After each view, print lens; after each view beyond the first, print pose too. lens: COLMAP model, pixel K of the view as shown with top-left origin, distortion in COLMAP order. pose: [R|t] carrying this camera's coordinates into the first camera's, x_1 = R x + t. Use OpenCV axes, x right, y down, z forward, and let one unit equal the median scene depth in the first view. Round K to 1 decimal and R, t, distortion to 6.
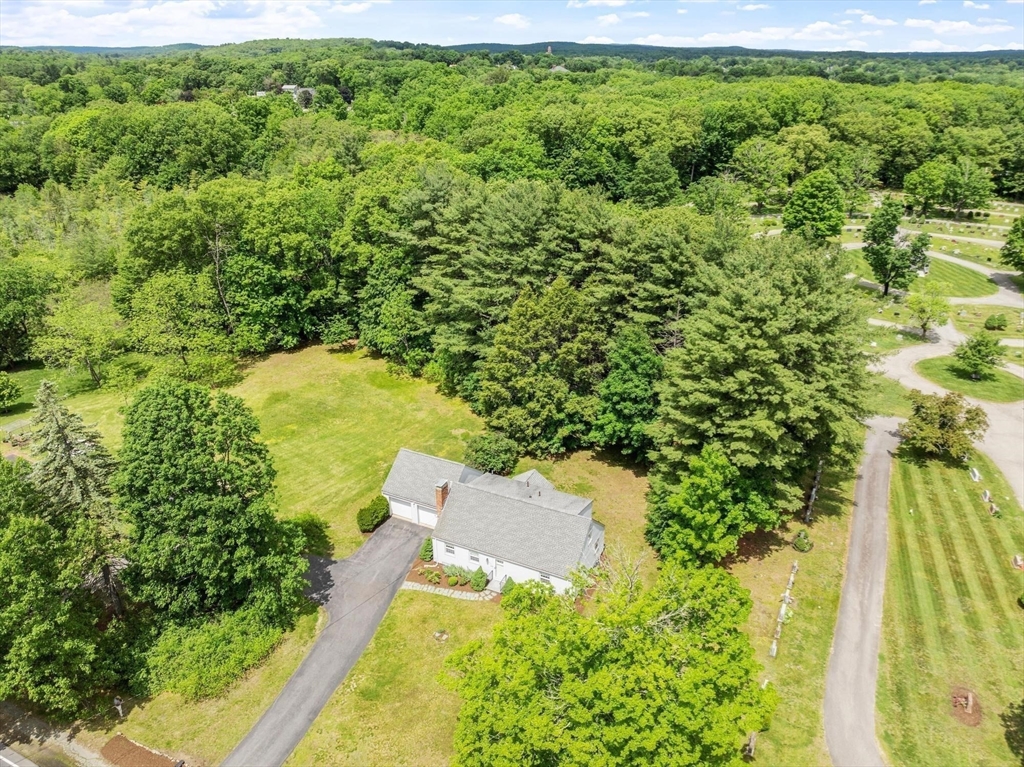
lens RADIAL K [[723.1, 0, 512.0], [0, 723.1, 383.5], [0, 0, 1]] dist [-0.031286, -0.001575]
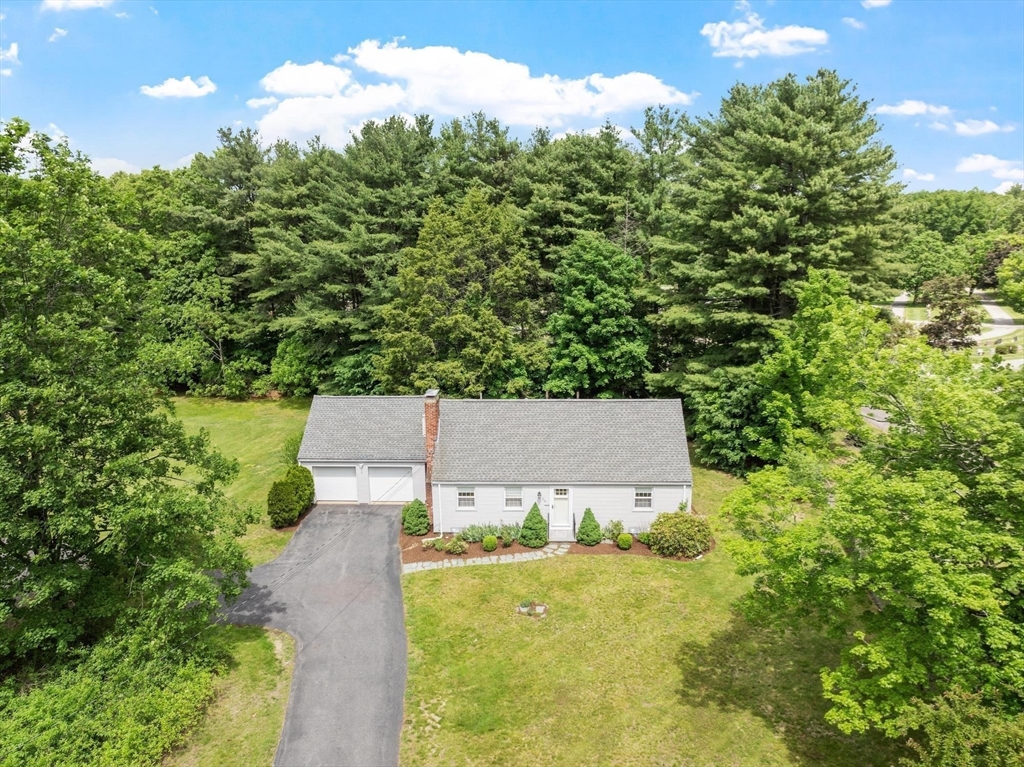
lens RADIAL K [[723.1, 0, 512.0], [0, 723.1, 383.5], [0, 0, 1]] dist [-0.031286, -0.001575]
pose [[0.912054, -0.088689, 0.400366, -0.225110], [0.181067, 0.963099, -0.199136, 0.213260], [-0.367931, 0.254116, 0.894456, 0.355555]]
